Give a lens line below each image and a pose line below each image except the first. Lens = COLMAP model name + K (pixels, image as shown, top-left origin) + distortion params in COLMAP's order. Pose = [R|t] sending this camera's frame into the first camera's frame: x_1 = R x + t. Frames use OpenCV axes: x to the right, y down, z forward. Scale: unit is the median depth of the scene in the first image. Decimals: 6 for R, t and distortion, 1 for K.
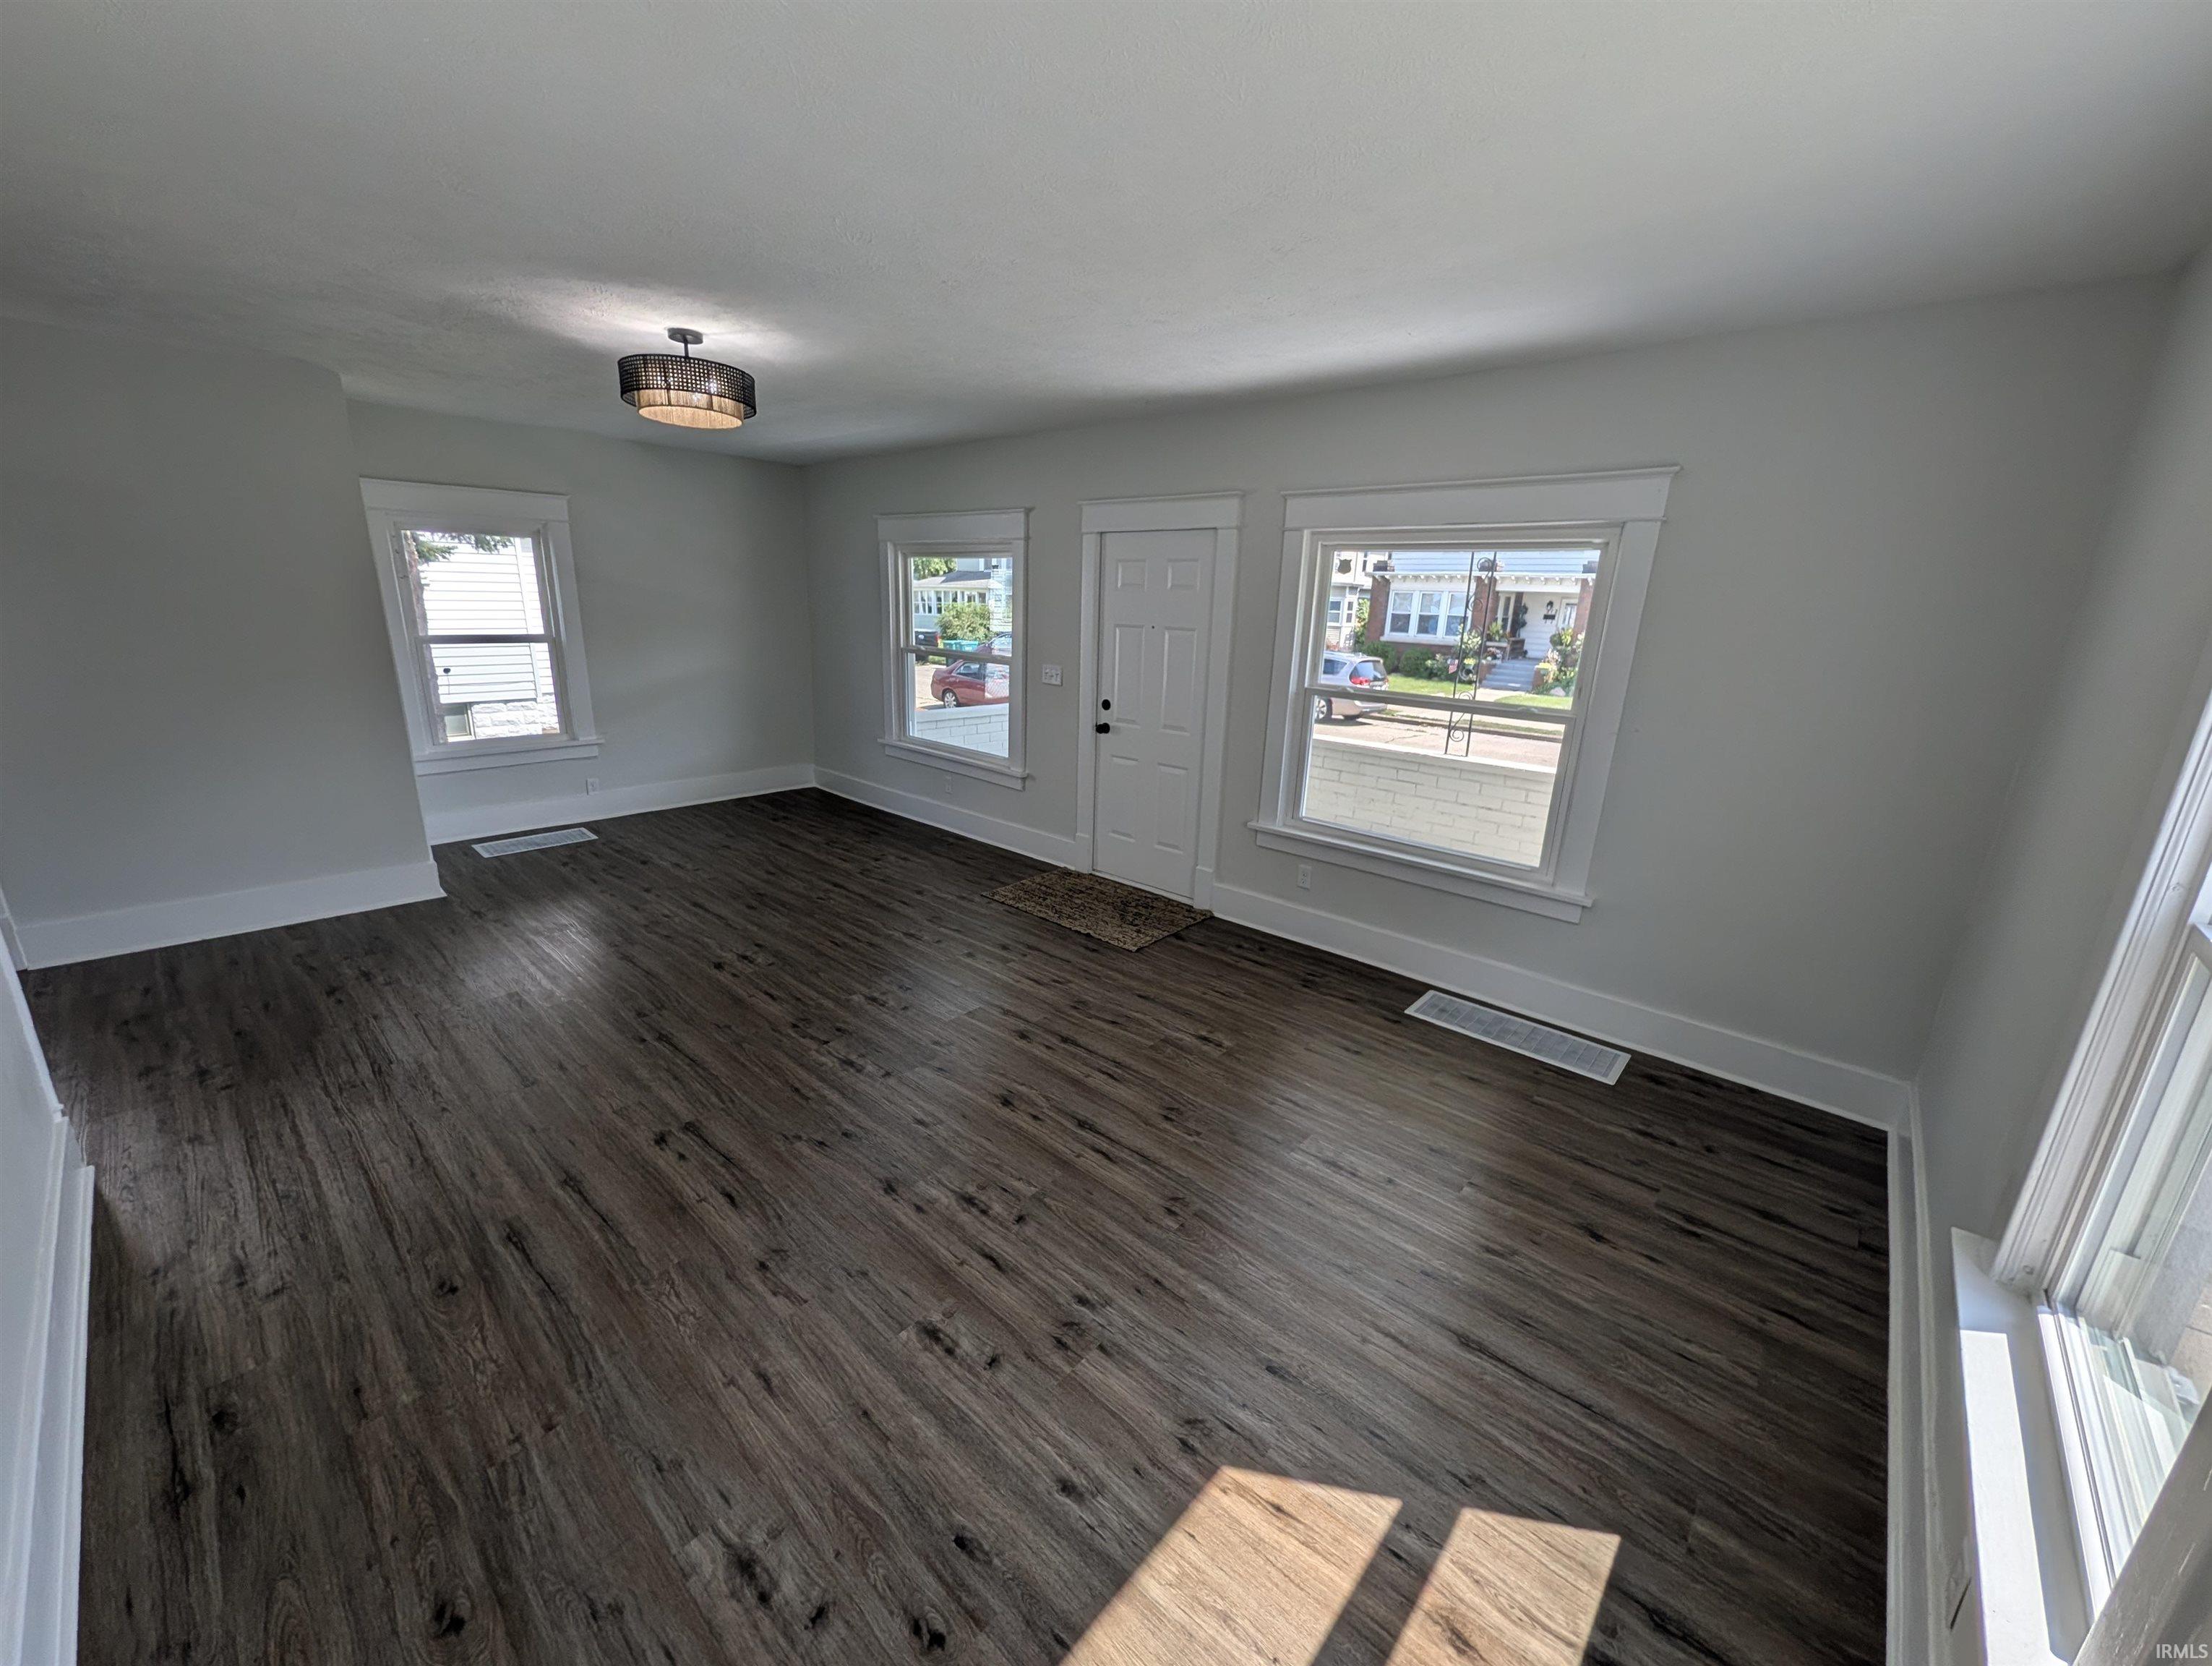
lens RADIAL K [[852.9, 0, 1097.6], [0, 852.9, 835.3], [0, 0, 1]] dist [-0.001012, -0.000068]
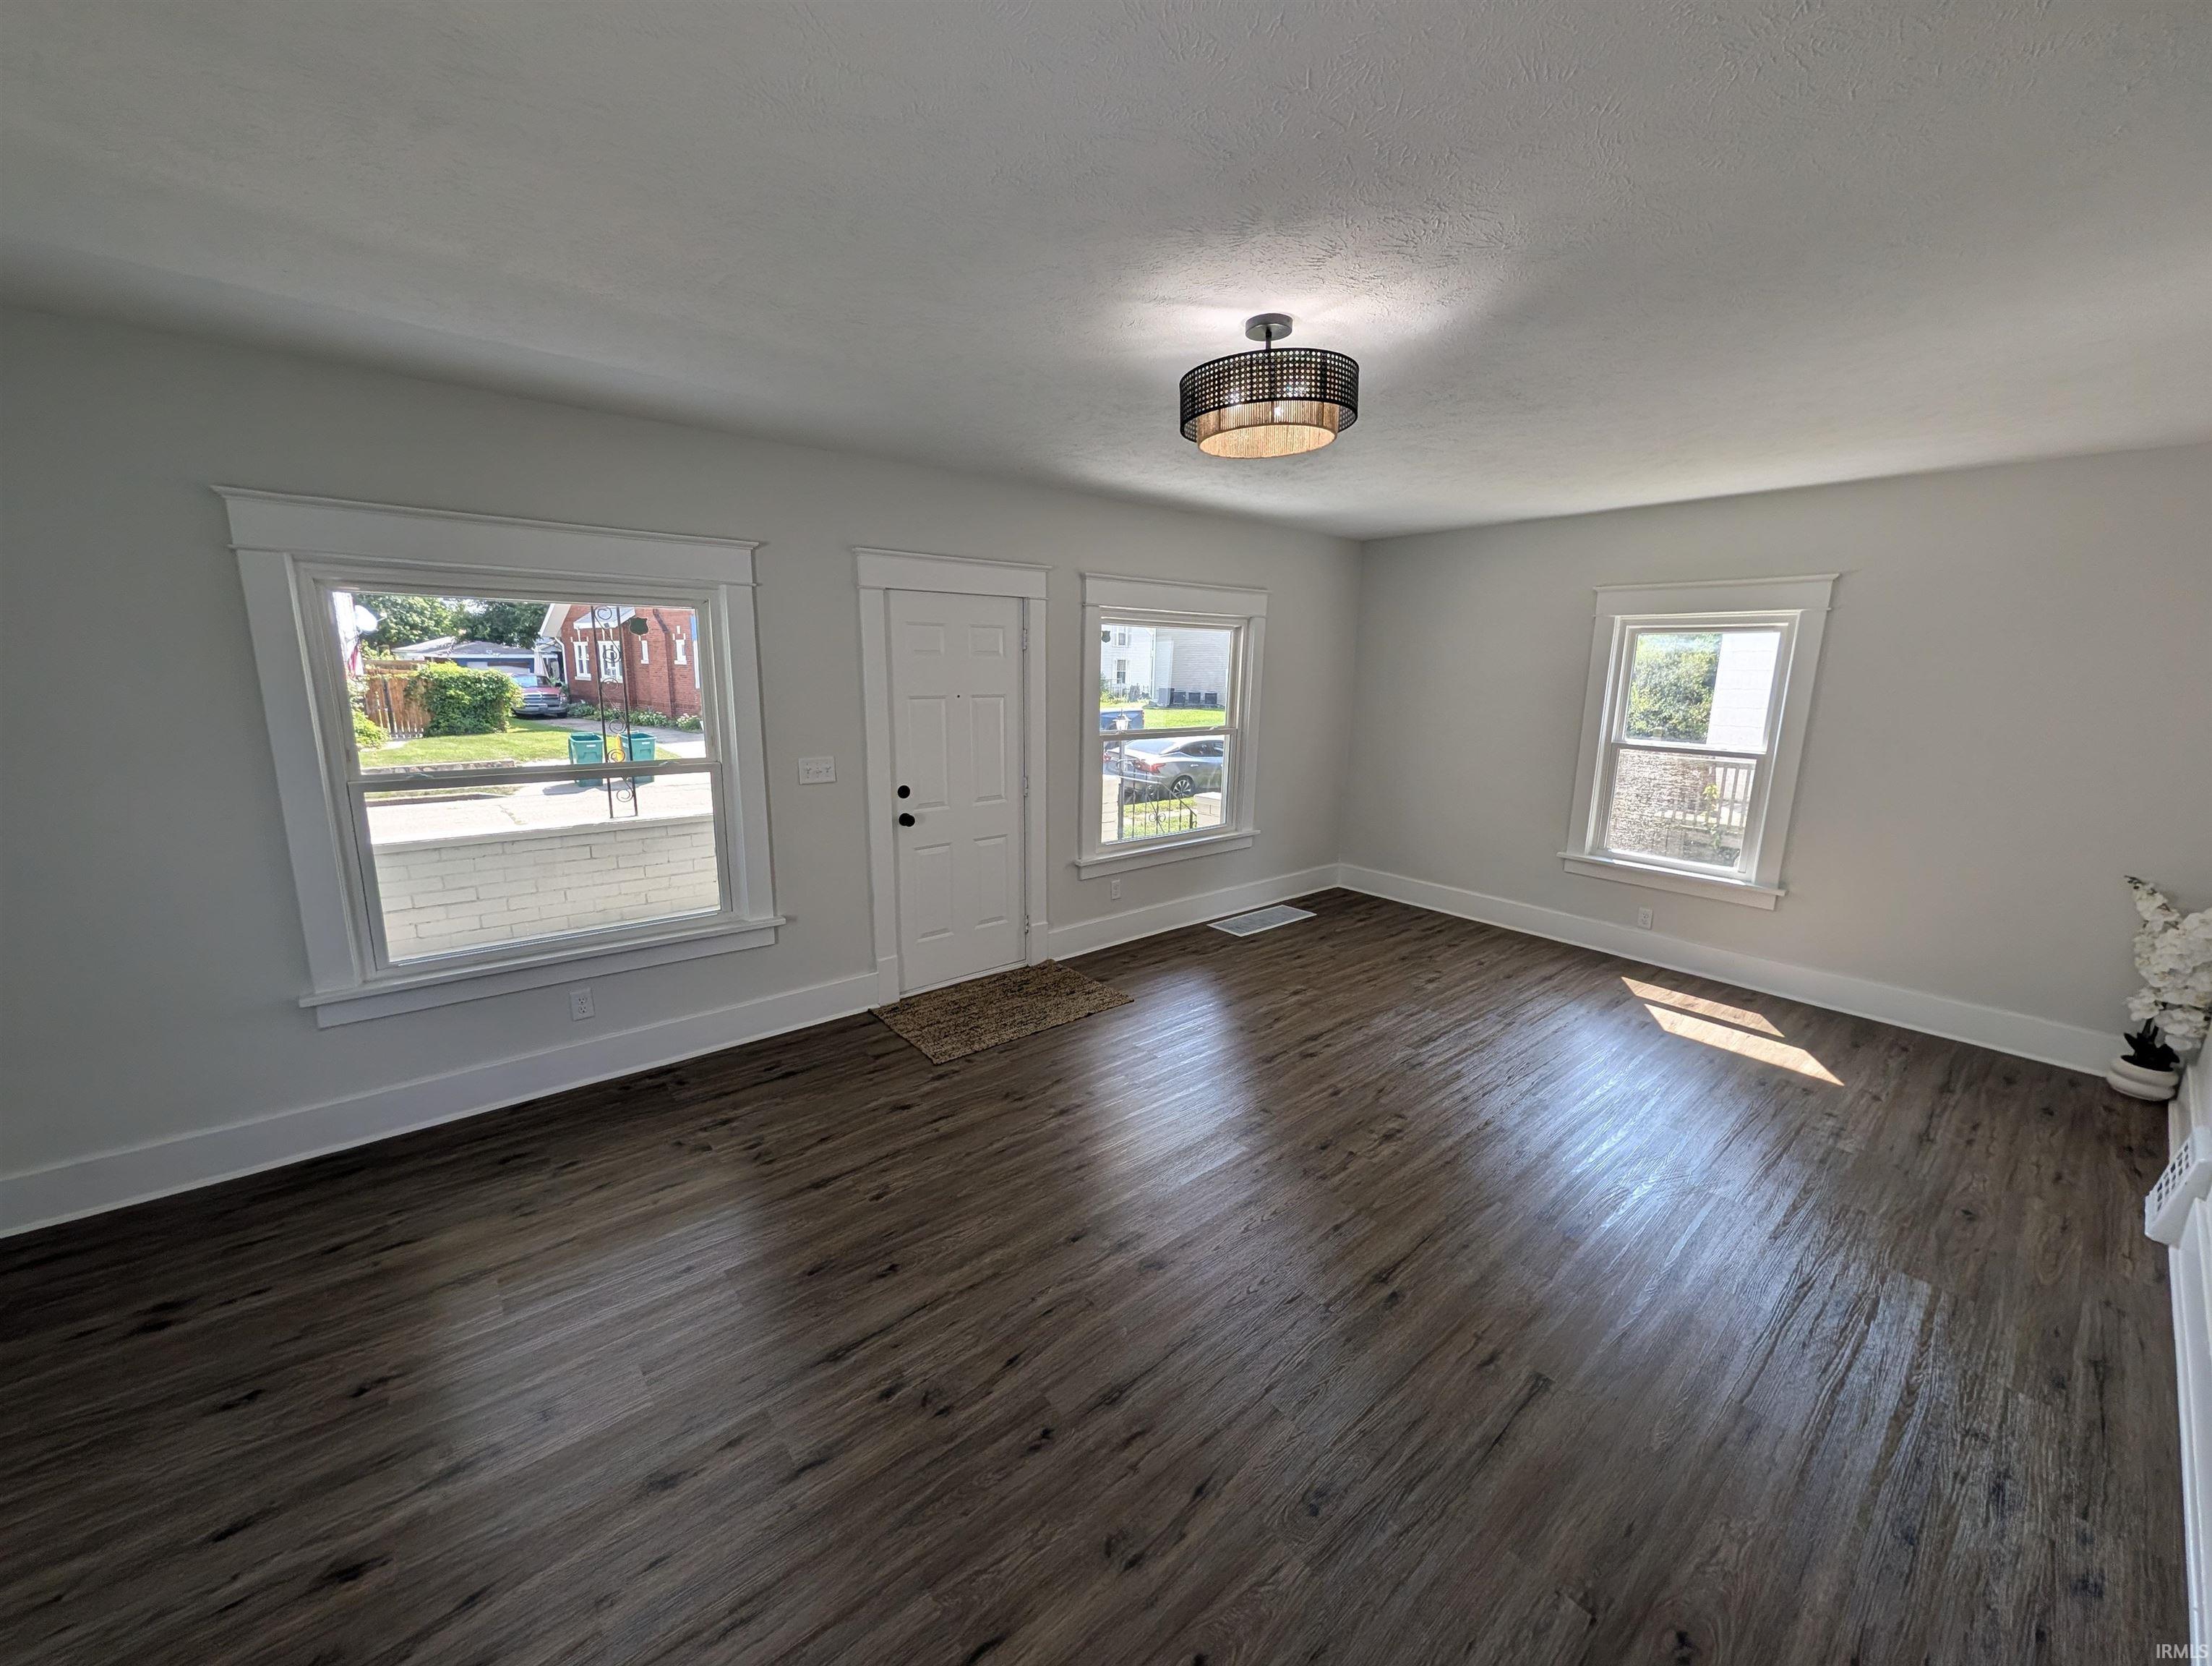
lens RADIAL K [[852.9, 0, 1097.6], [0, 852.9, 835.3], [0, 0, 1]] dist [-0.001012, -0.000068]
pose [[0.139704, -0.226456, 0.963951, -0.841768], [0.259825, 0.947769, 0.184999, -0.236067], [-0.955497, 0.224613, 0.191246, 0.723865]]
